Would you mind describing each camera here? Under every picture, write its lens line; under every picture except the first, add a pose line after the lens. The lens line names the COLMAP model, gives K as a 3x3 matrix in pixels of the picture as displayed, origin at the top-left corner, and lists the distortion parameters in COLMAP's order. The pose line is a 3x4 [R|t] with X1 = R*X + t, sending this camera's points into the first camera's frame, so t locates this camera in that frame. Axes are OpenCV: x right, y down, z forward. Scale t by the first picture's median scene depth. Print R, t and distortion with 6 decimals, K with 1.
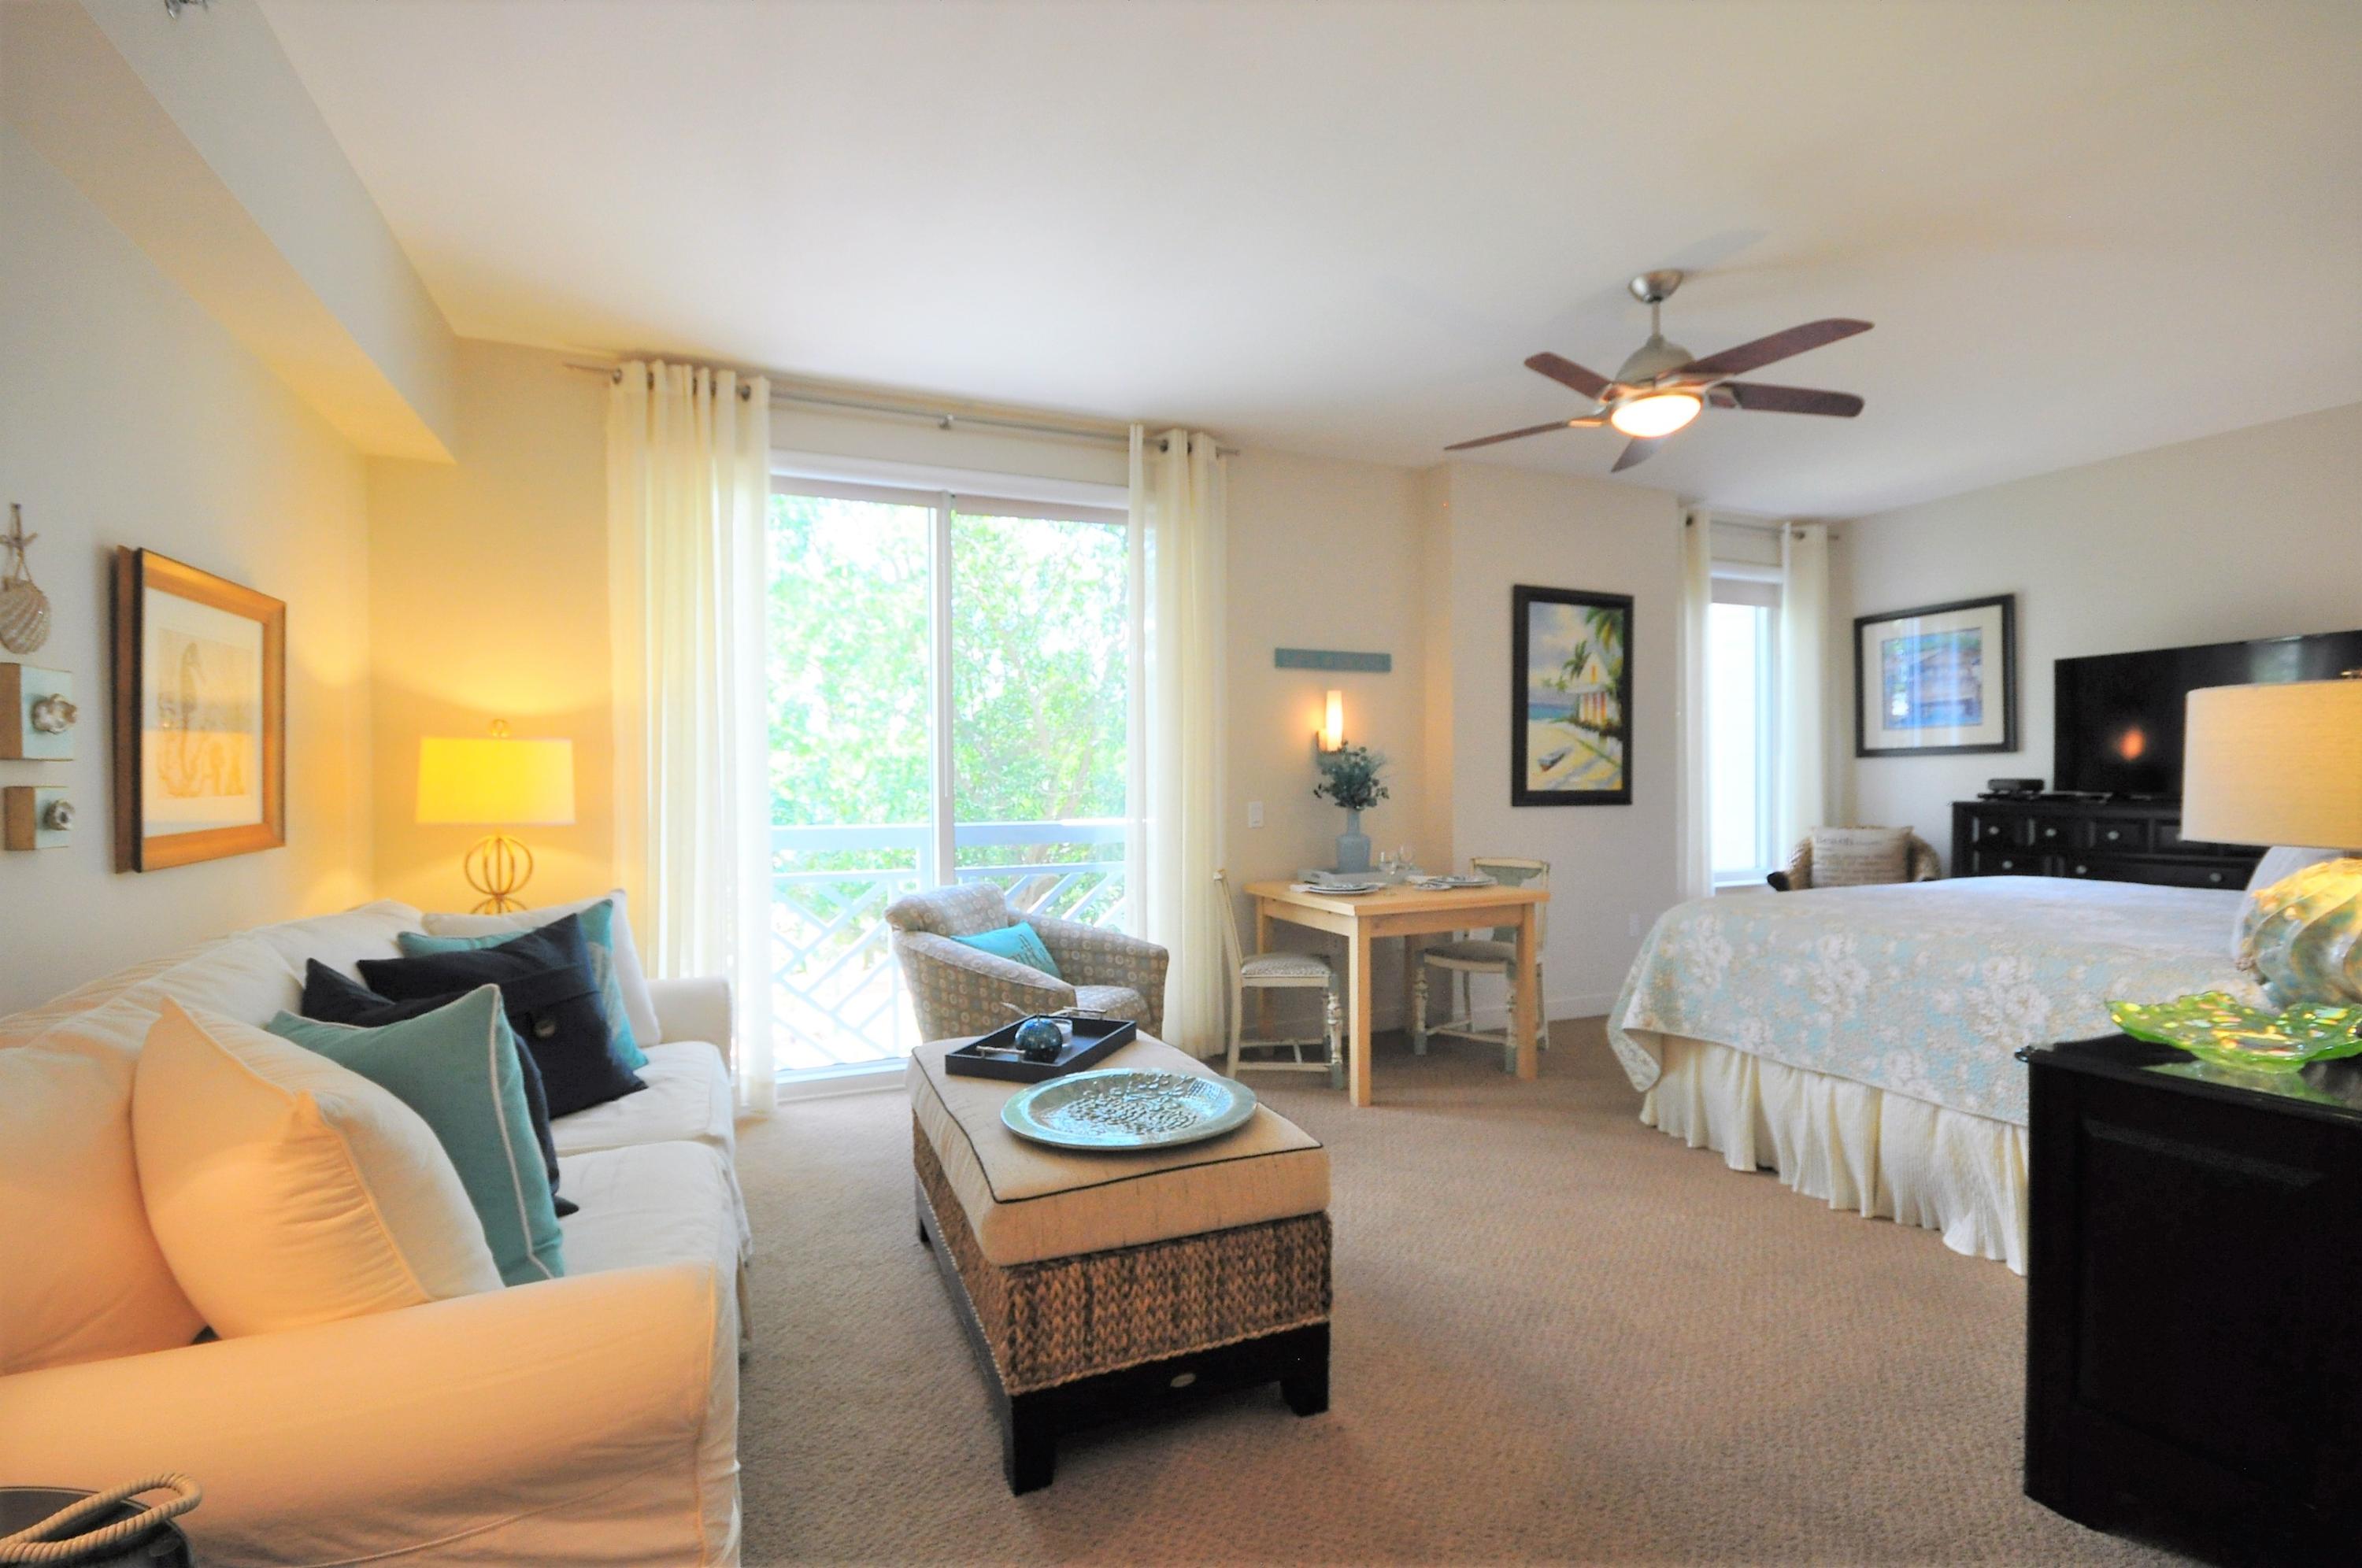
lens RADIAL K [[1035.2, 0, 1184.3], [0, 1035.2, 798.8], [0, 0, 1]] dist [-0.006354, -0.000418]
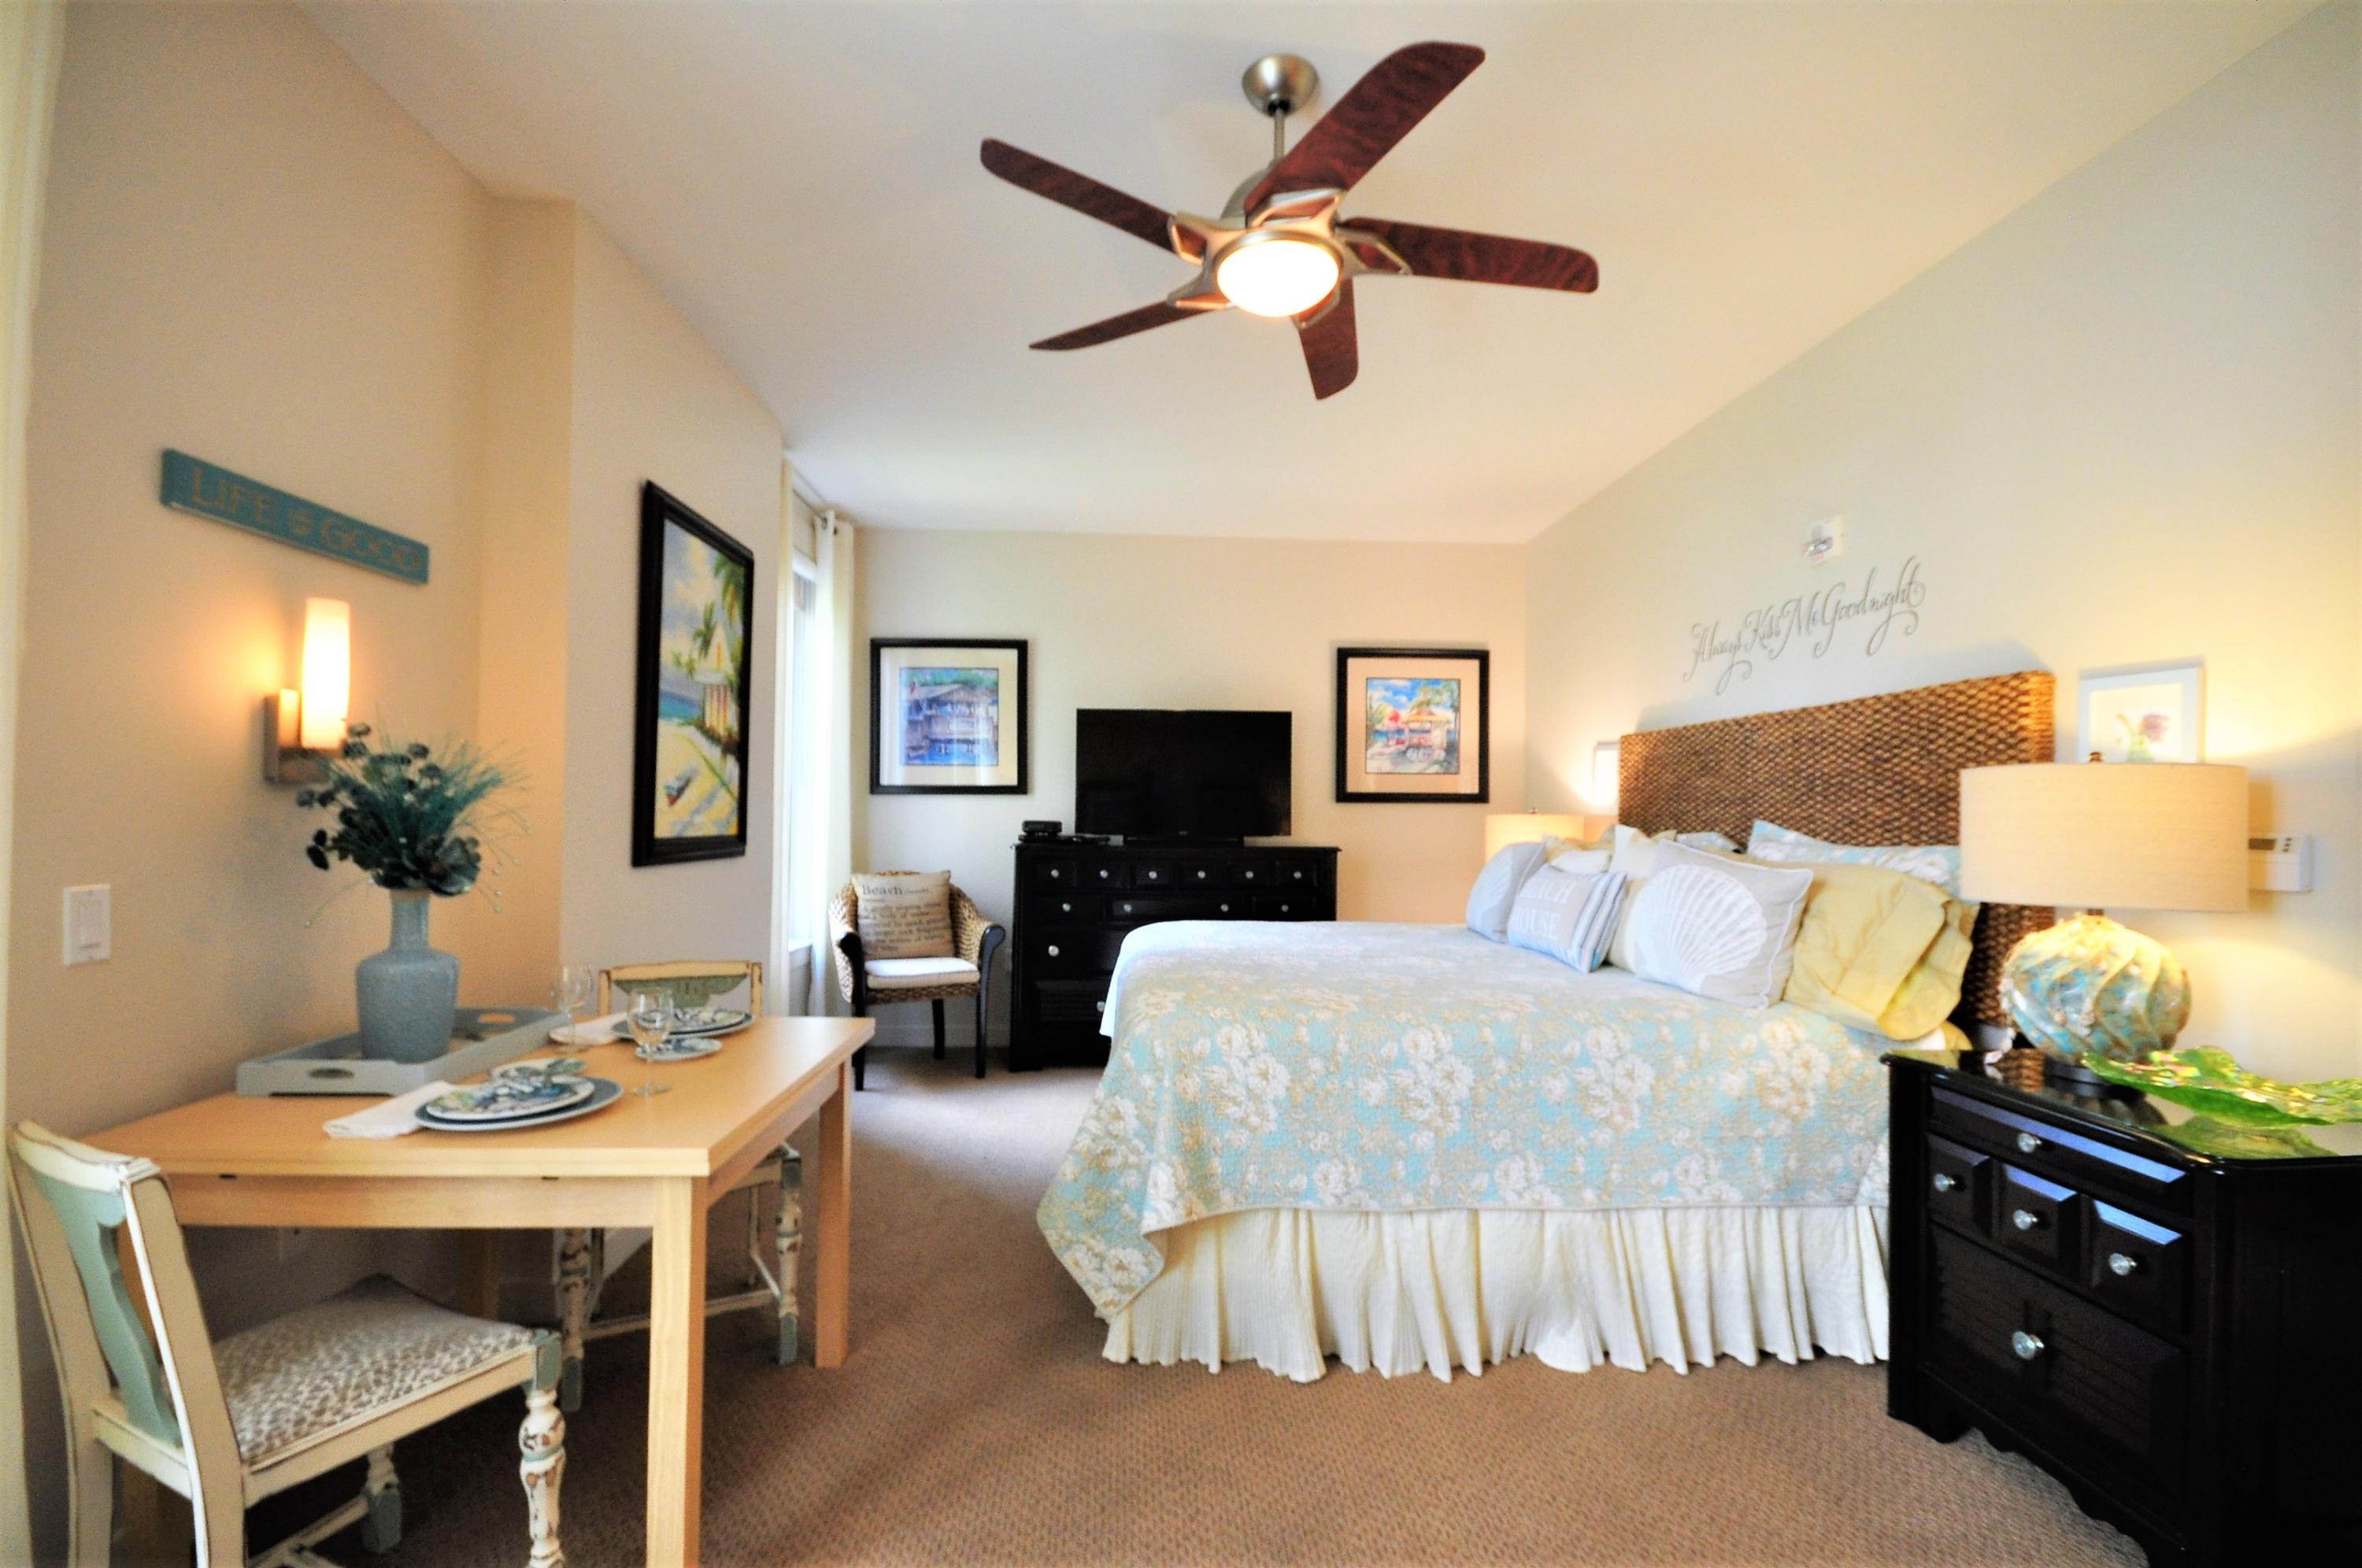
lens RADIAL K [[1035.2, 0, 1184.3], [0, 1035.2, 798.8], [0, 0, 1]] dist [-0.006354, -0.000418]
pose [[0.352776, 0.023600, 0.935410, -0.150161], [0.001742, 0.999664, -0.025879, -0.020824], [-0.935706, 0.010759, 0.352616, 0.723966]]
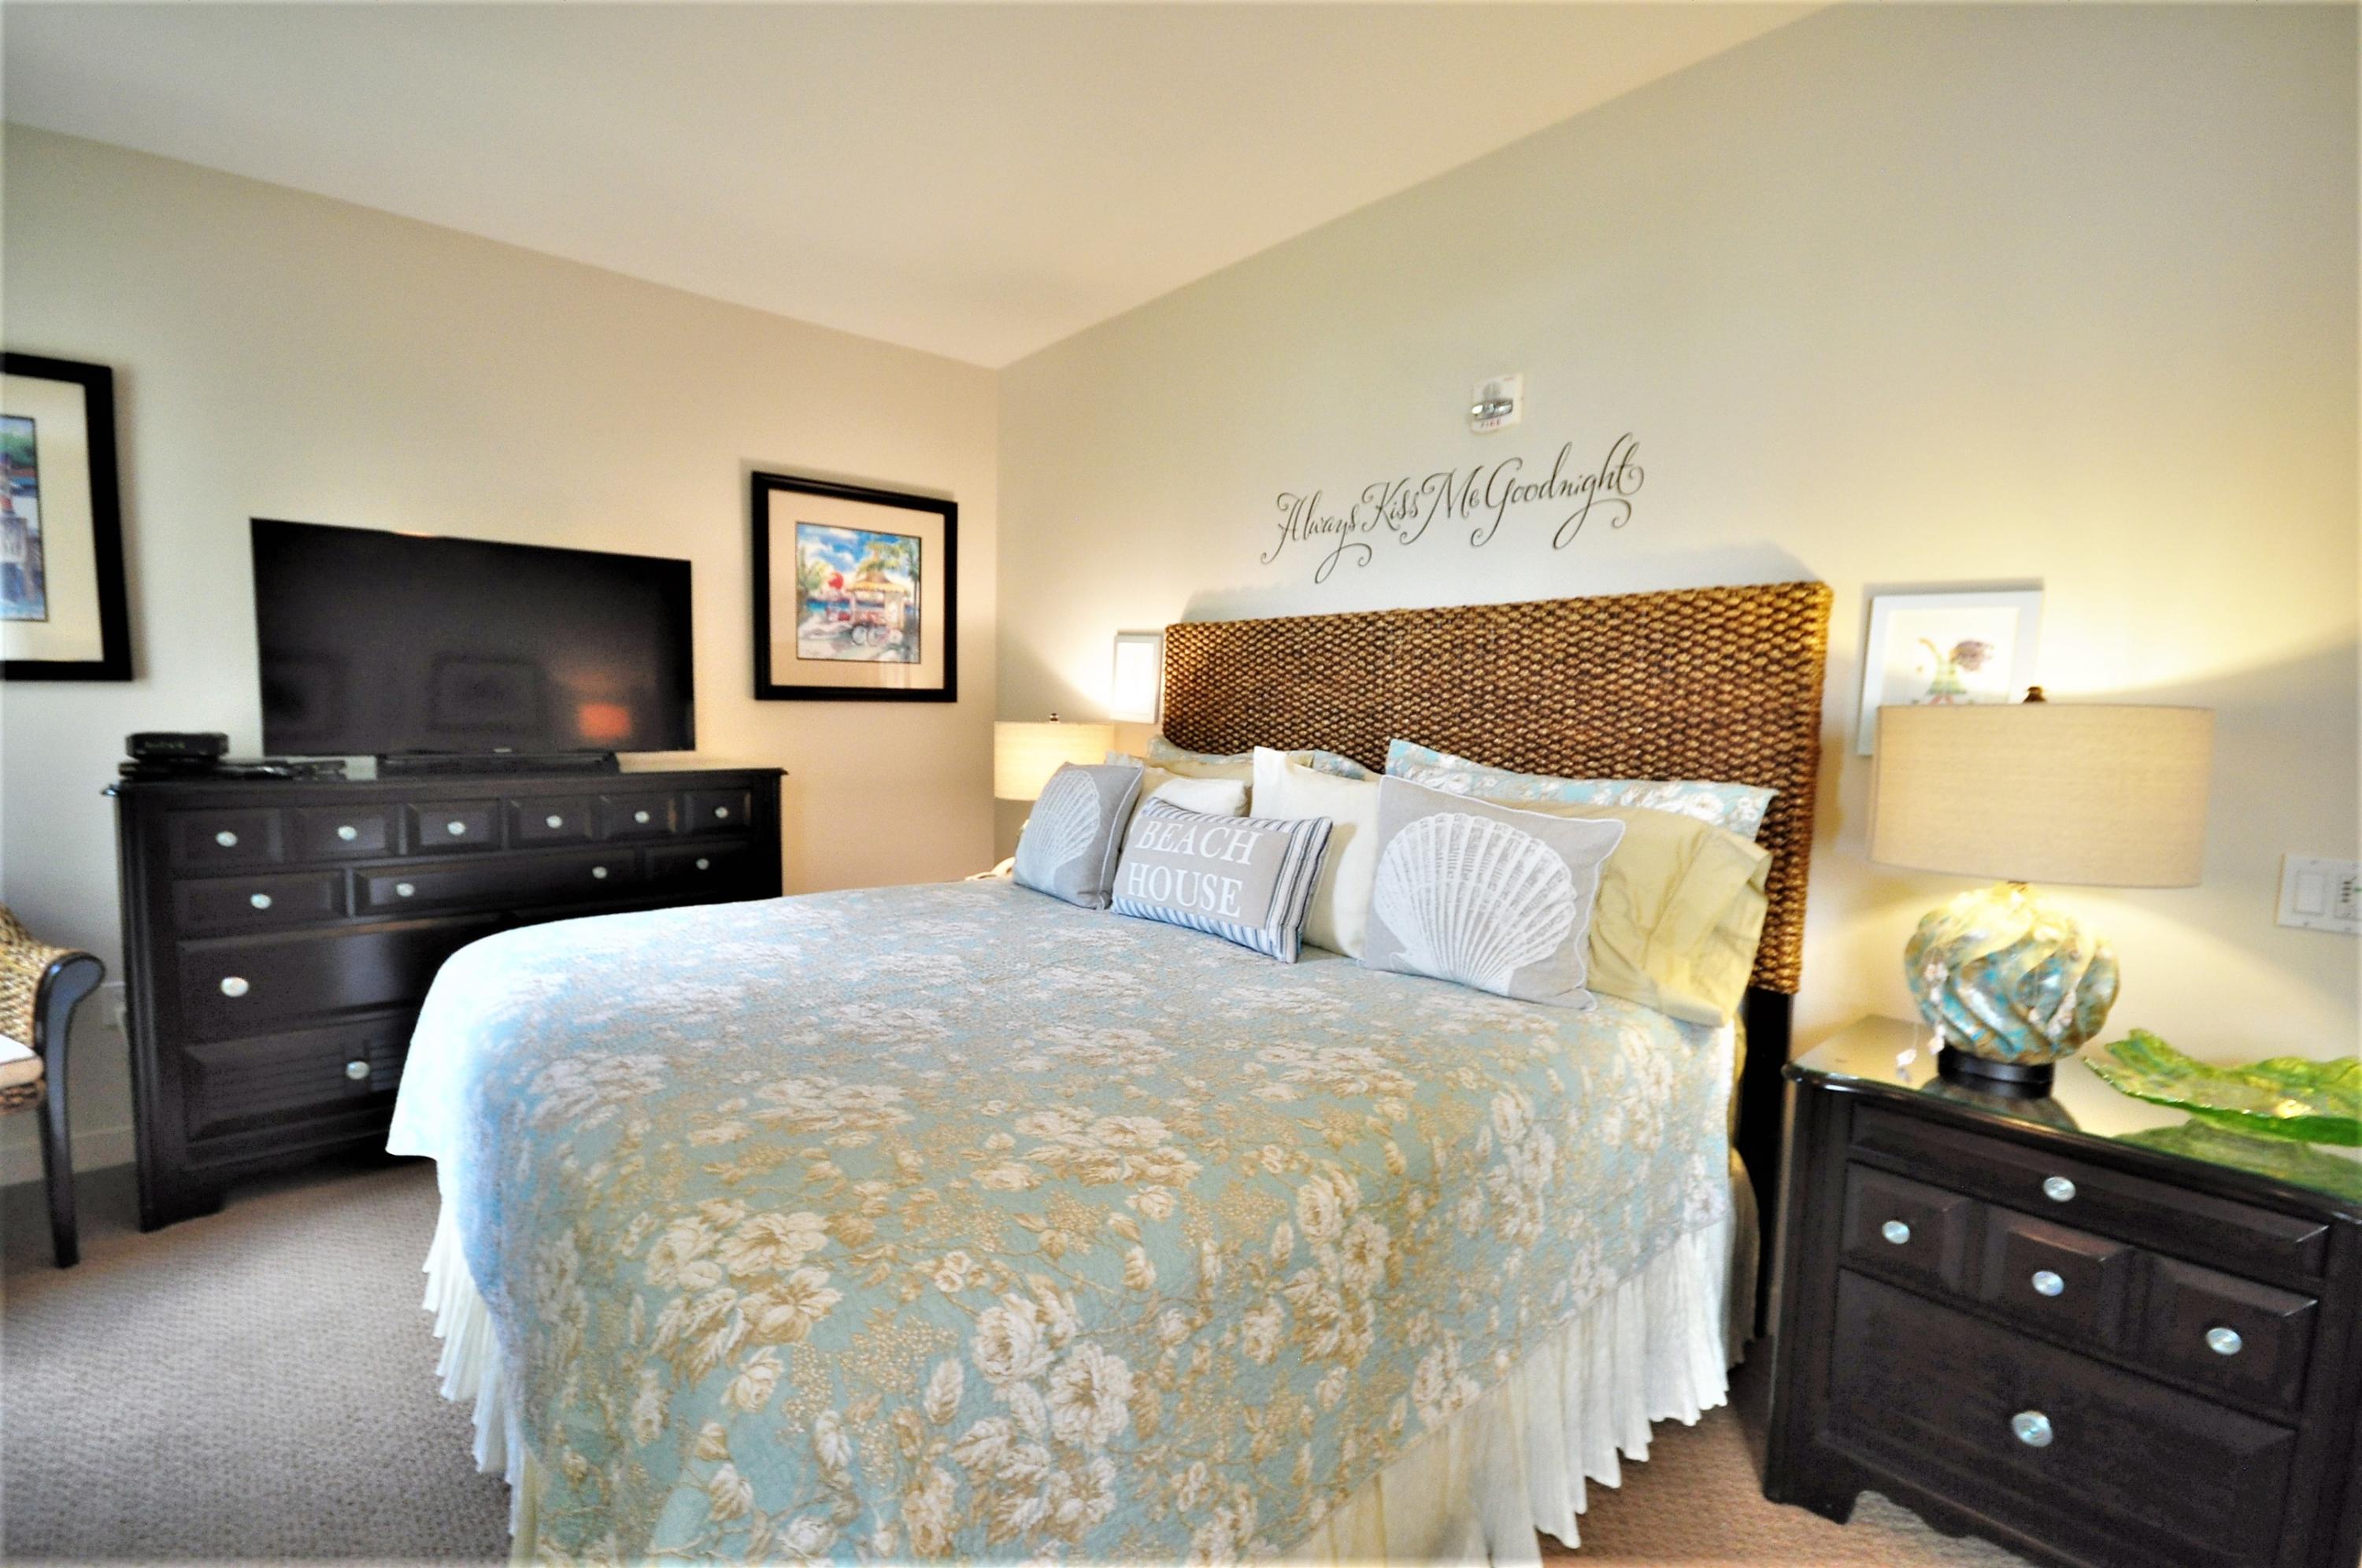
lens RADIAL K [[1035.2, 0, 1184.3], [0, 1035.2, 798.8], [0, 0, 1]] dist [-0.006354, -0.000418]
pose [[-0.300269, -0.085169, 0.950045, 0.212604], [-0.003342, 0.996094, 0.088241, -0.048641], [-0.953849, 0.023321, -0.299381, 0.956957]]
